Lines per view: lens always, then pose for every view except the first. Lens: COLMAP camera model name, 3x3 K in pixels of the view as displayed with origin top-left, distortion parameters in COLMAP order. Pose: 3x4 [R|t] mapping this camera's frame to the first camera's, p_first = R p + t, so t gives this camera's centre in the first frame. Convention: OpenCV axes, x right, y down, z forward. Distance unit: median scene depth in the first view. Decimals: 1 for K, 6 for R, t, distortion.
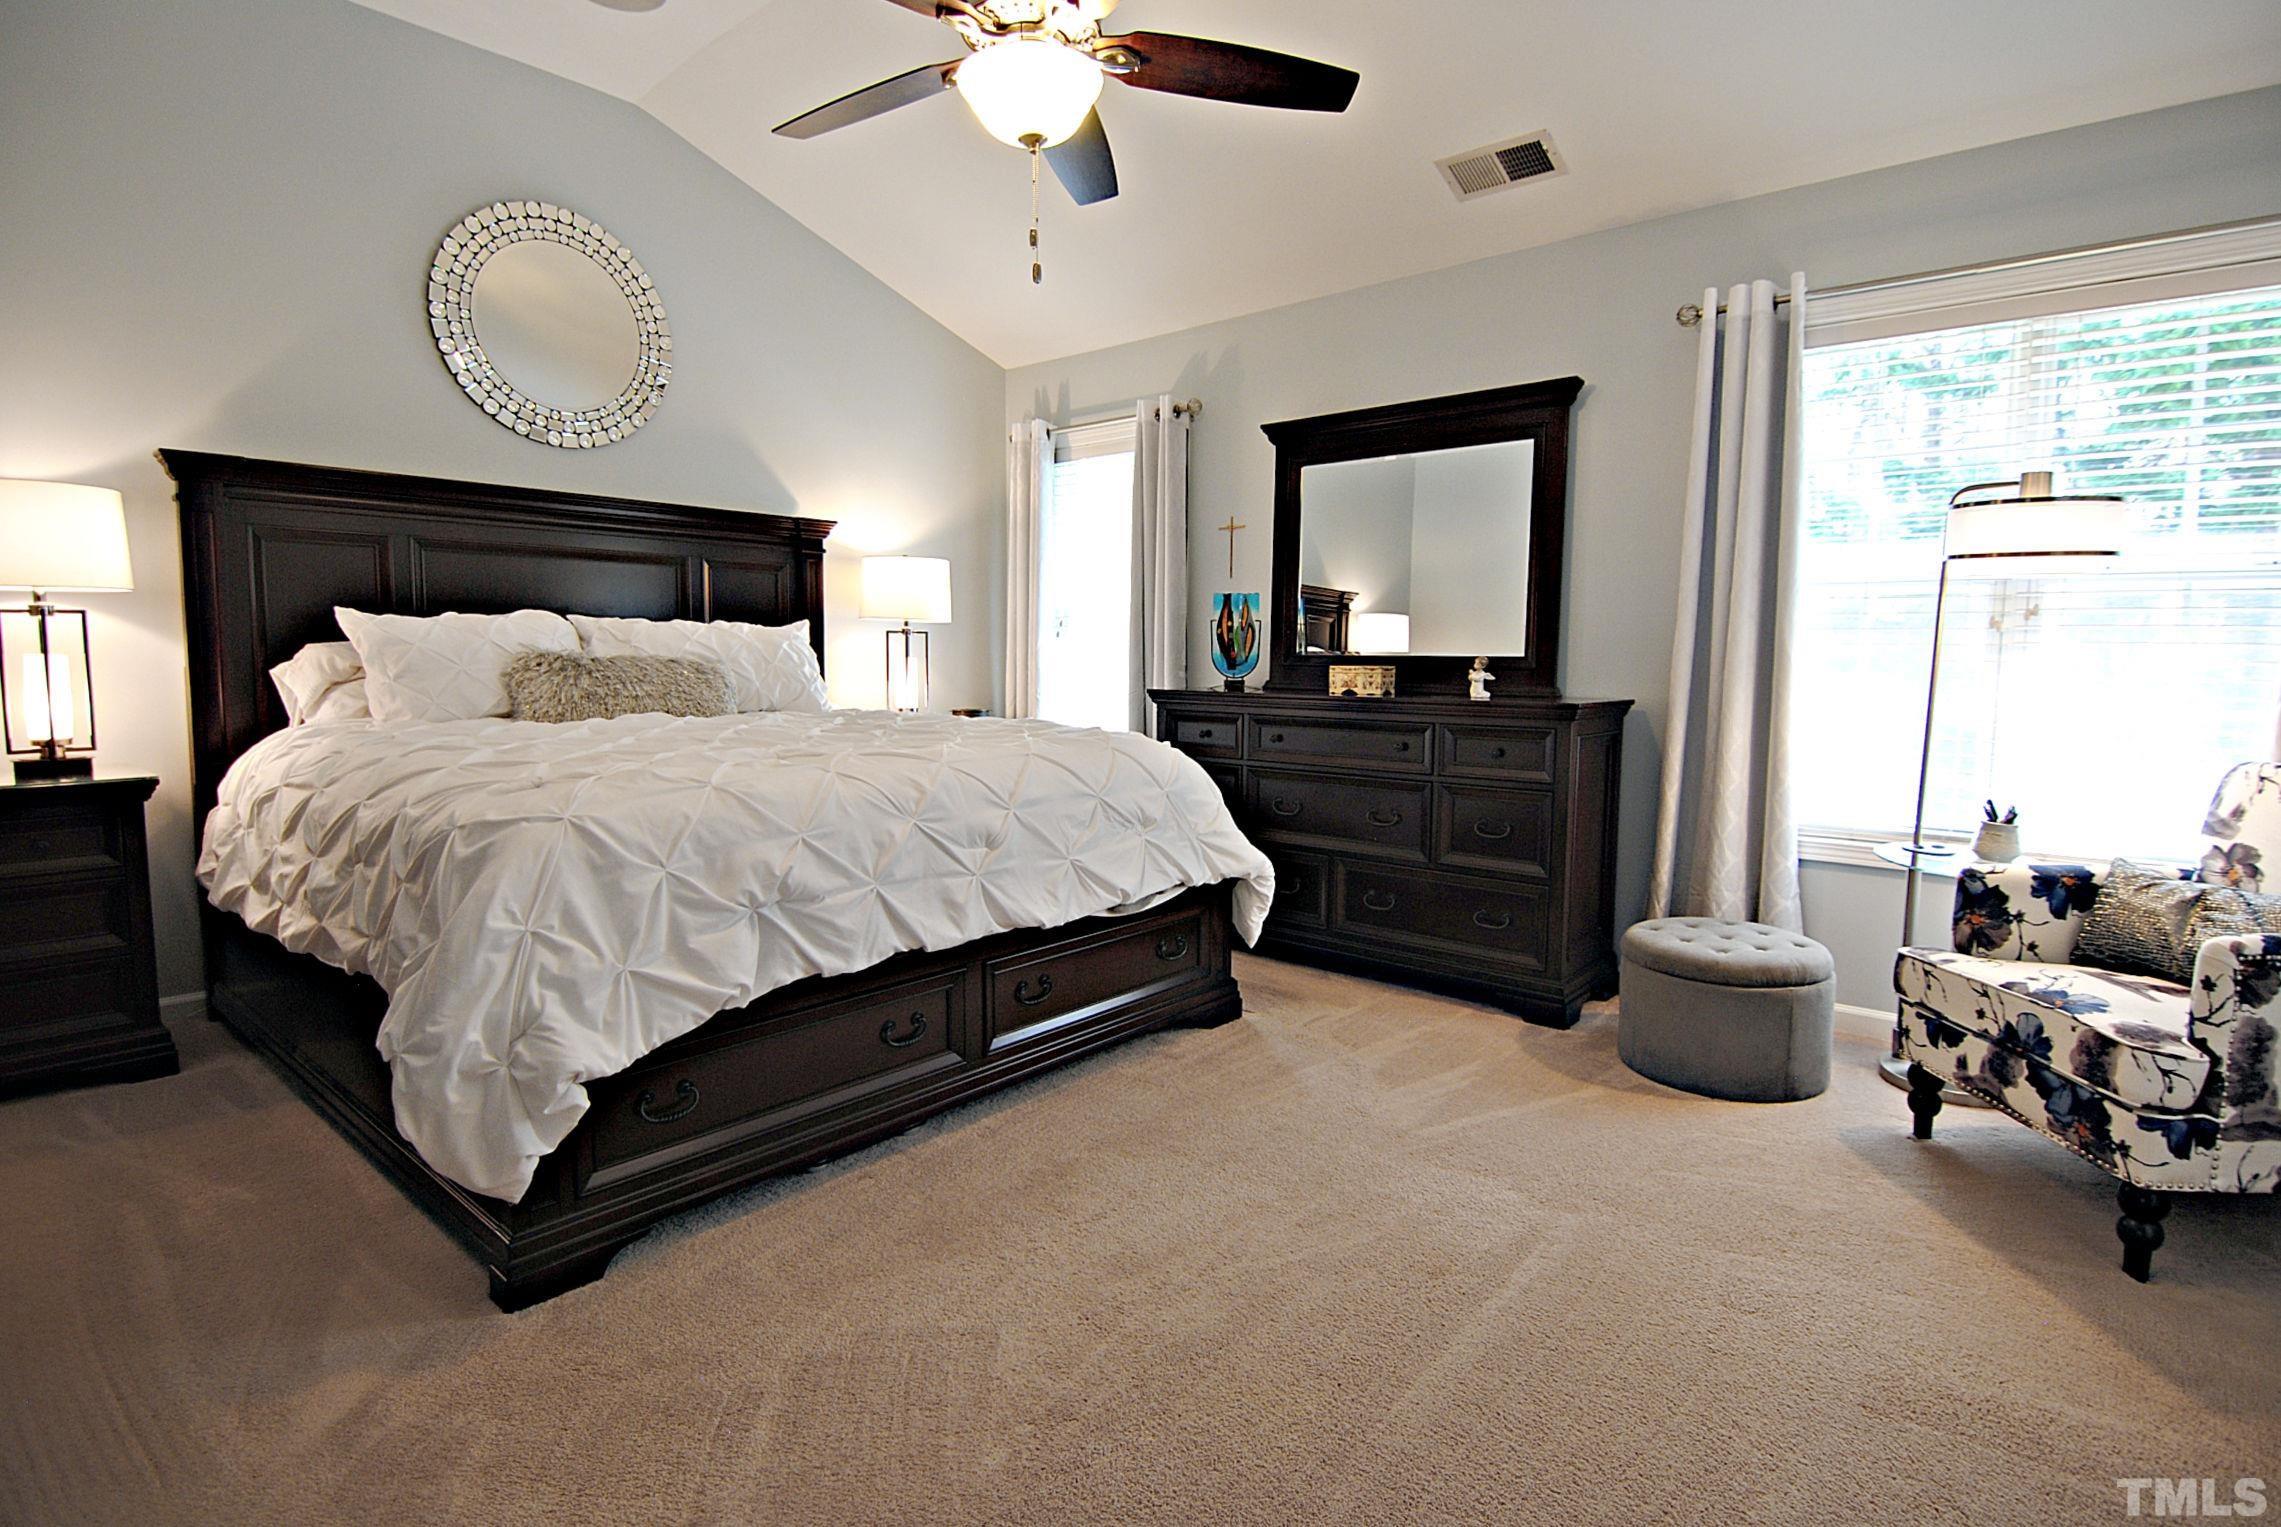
lens RADIAL K [[1129.0, 0, 1143.3], [0, 1129.0, 759.9], [0, 0, 1]] dist [0.001579, -0.015286]
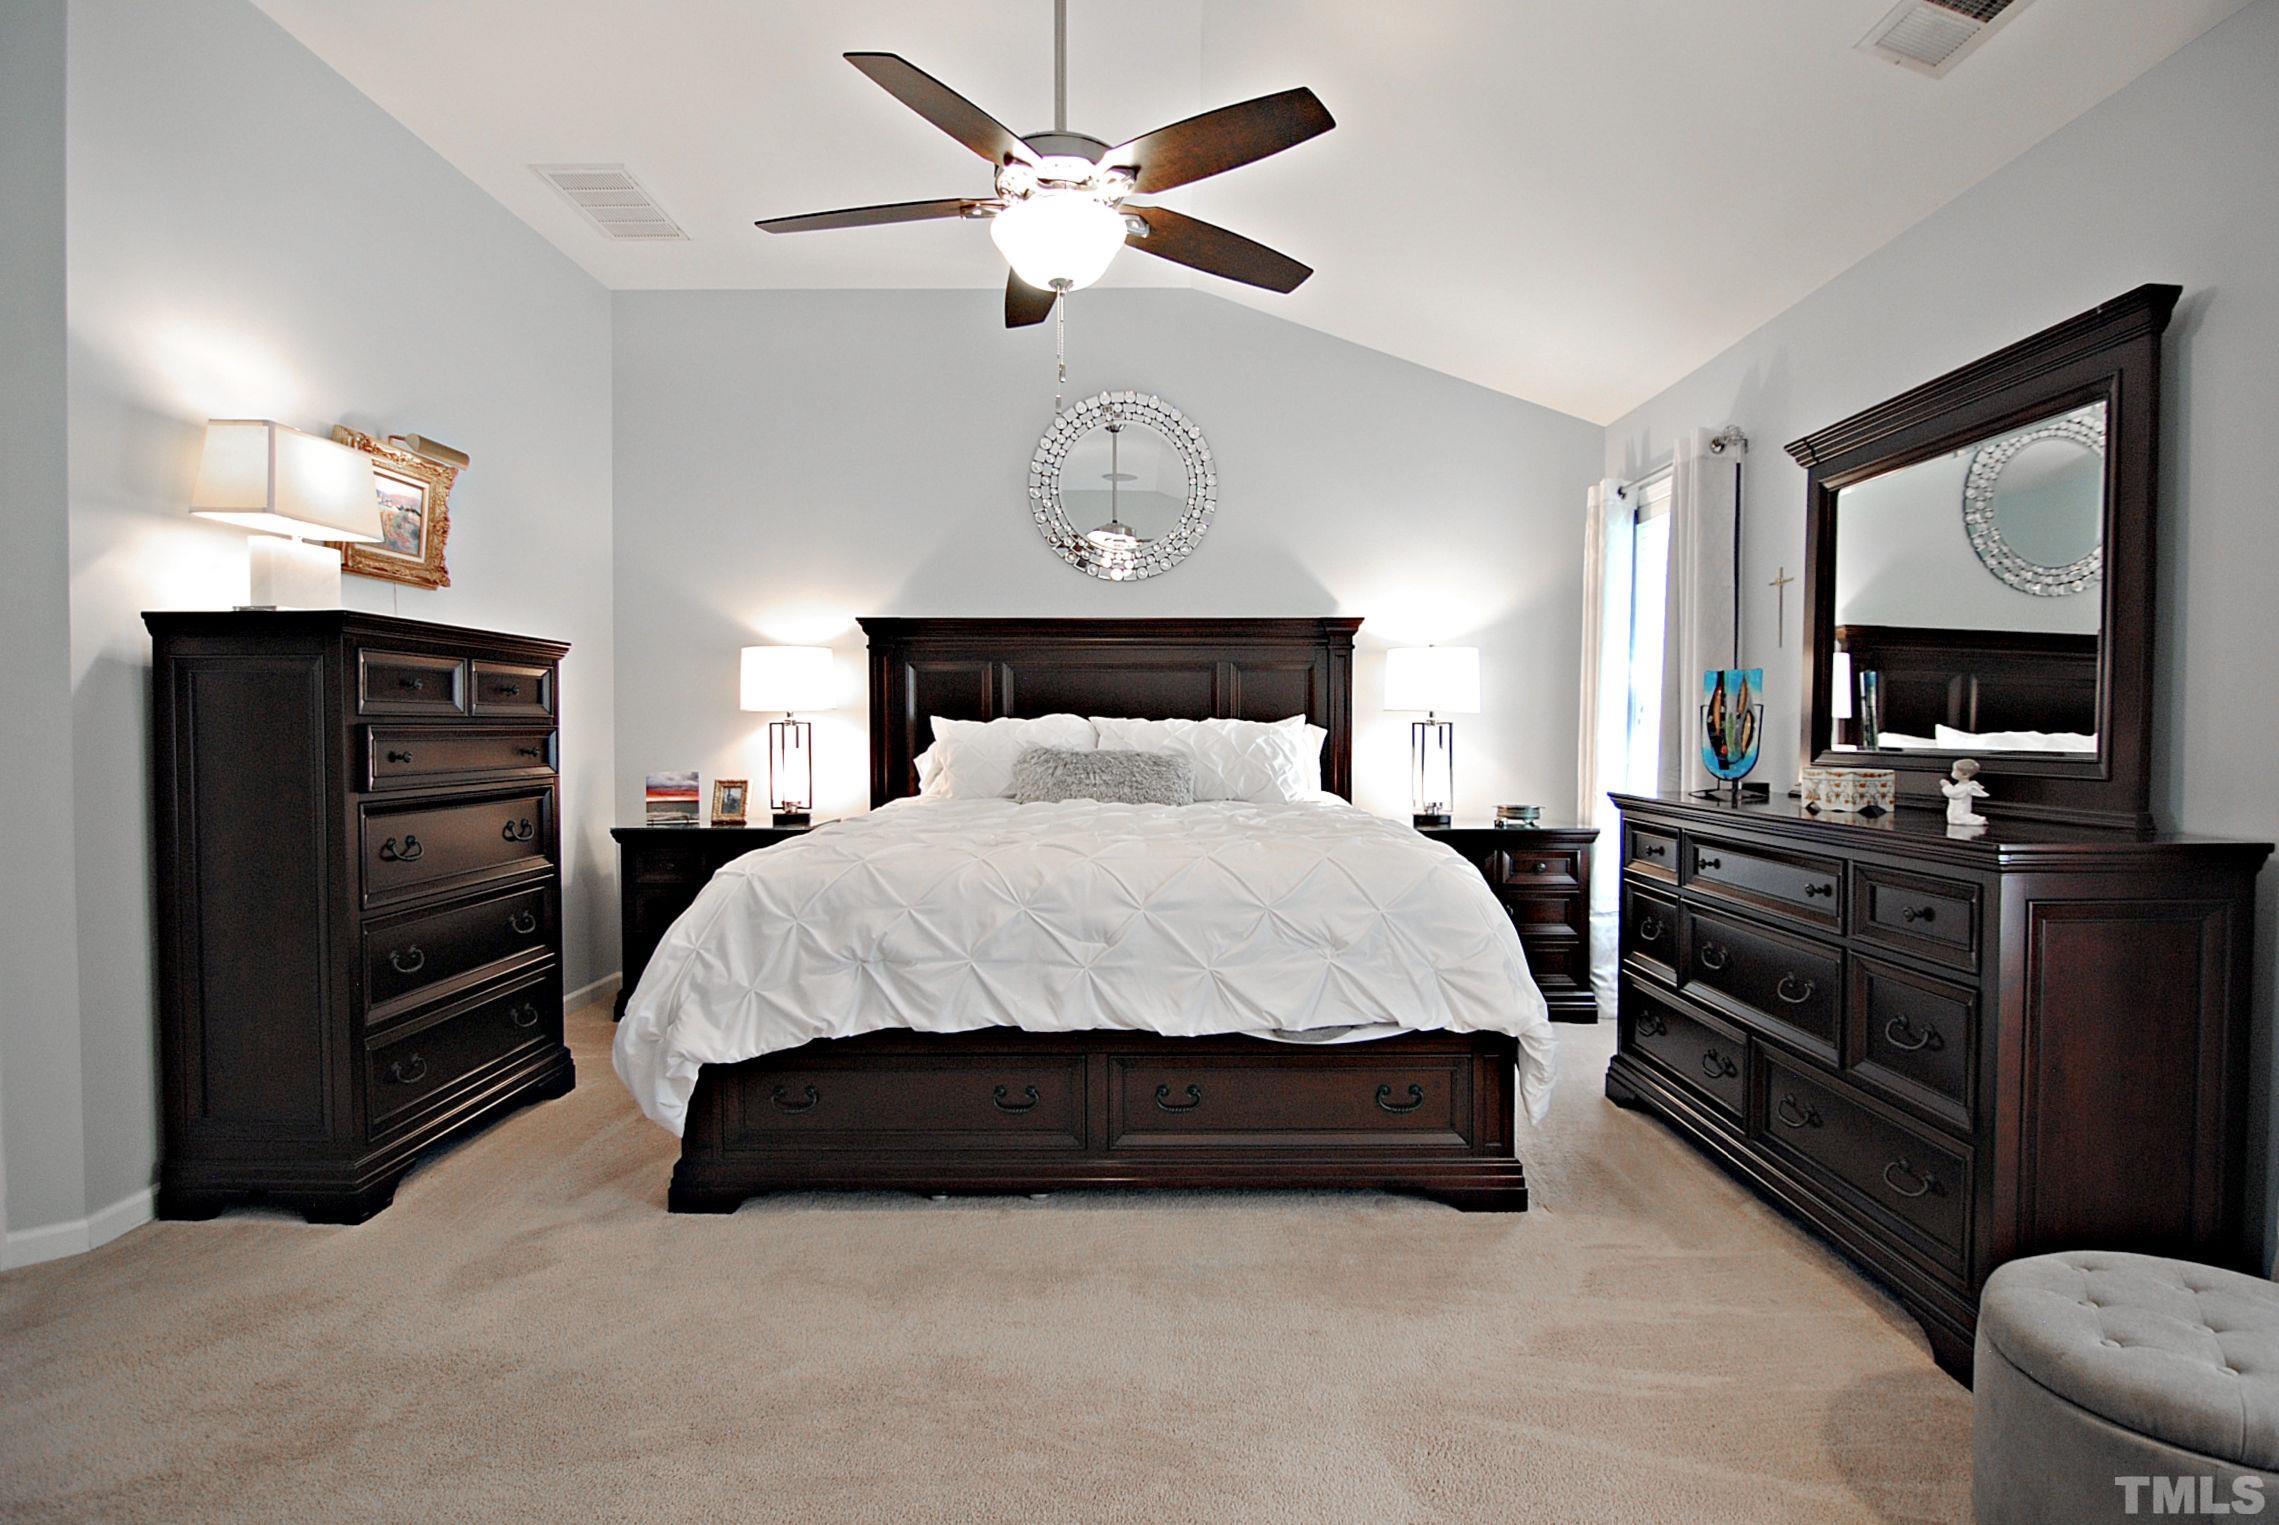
lens RADIAL K [[1128.0, 0, 1142.3], [0, 1128.0, 758.9], [0, 0, 1]] dist [0.001579, -0.015286]
pose [[0.648812, 0.011819, -0.760857, 0.610083], [-0.064065, 0.997178, -0.039141, -0.048302], [0.758247, 0.074140, 0.647738, 0.312607]]
